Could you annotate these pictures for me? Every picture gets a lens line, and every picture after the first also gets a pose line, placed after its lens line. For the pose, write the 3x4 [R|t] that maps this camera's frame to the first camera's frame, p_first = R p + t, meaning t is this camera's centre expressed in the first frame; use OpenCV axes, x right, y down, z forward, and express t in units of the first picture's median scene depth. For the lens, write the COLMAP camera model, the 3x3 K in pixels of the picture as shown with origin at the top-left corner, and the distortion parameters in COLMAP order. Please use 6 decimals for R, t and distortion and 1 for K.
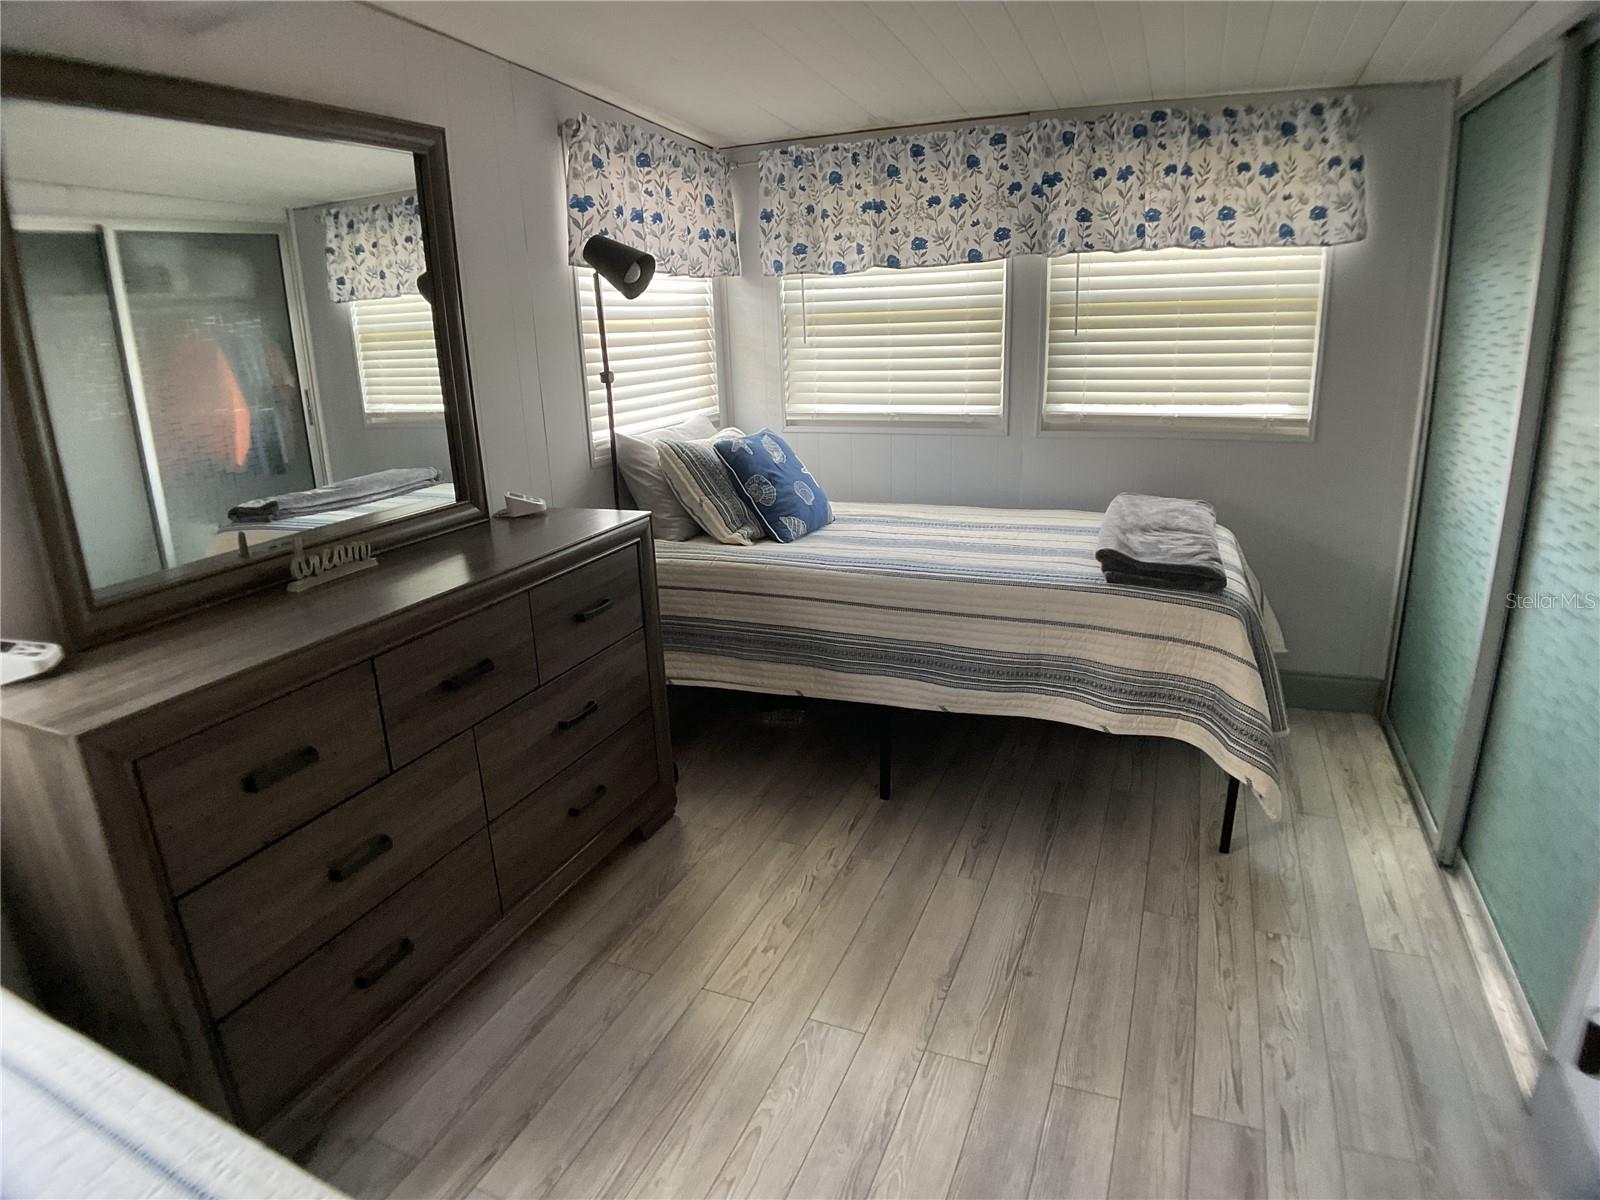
lens RADIAL K [[919.9, 0, 797.3], [0, 919.9, 598.7], [0, 0, 1]] dist [-0.074226, -0.010346]
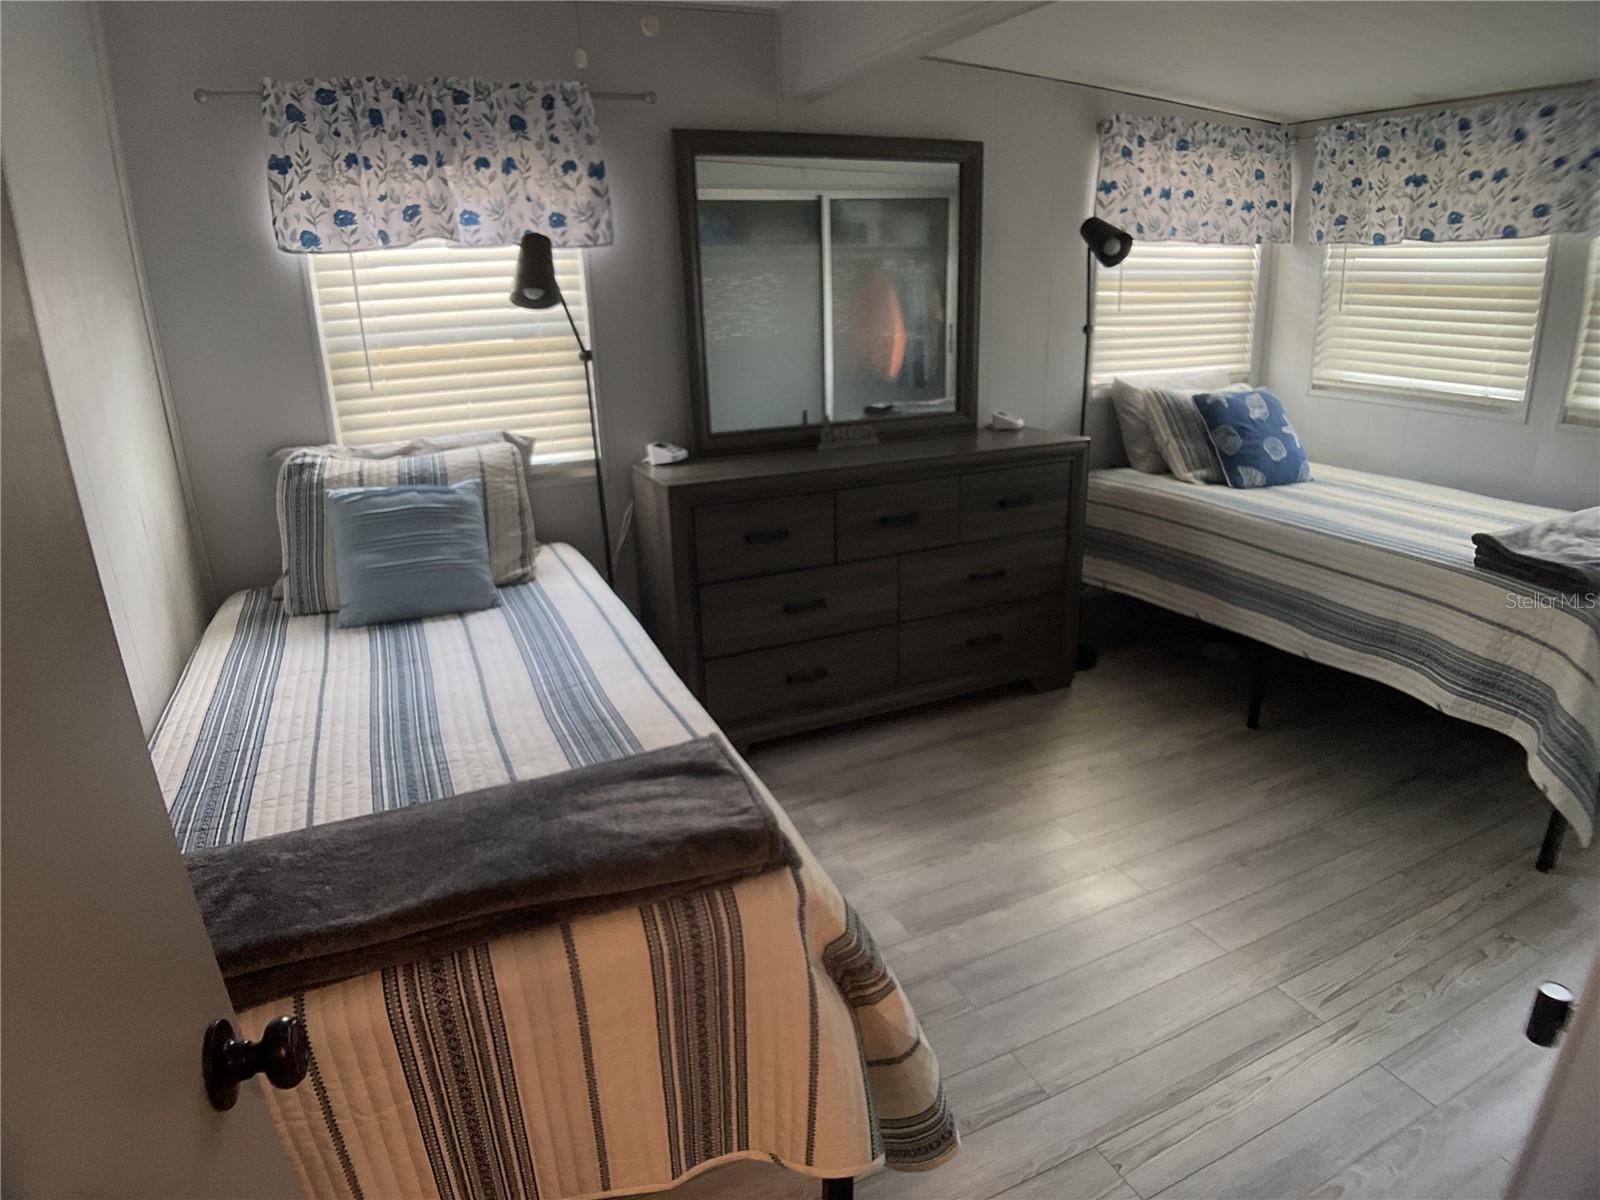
lens RADIAL K [[918.7, 0, 803.4], [0, 918.7, 600.9], [0, 0, 1]] dist [-0.082016, -0.000602]
pose [[0.739327, 0.233344, -0.631622, 0.333463], [-0.192858, 0.972118, 0.133390, 0.027742], [0.645137, 0.023194, 0.763715, -0.177395]]
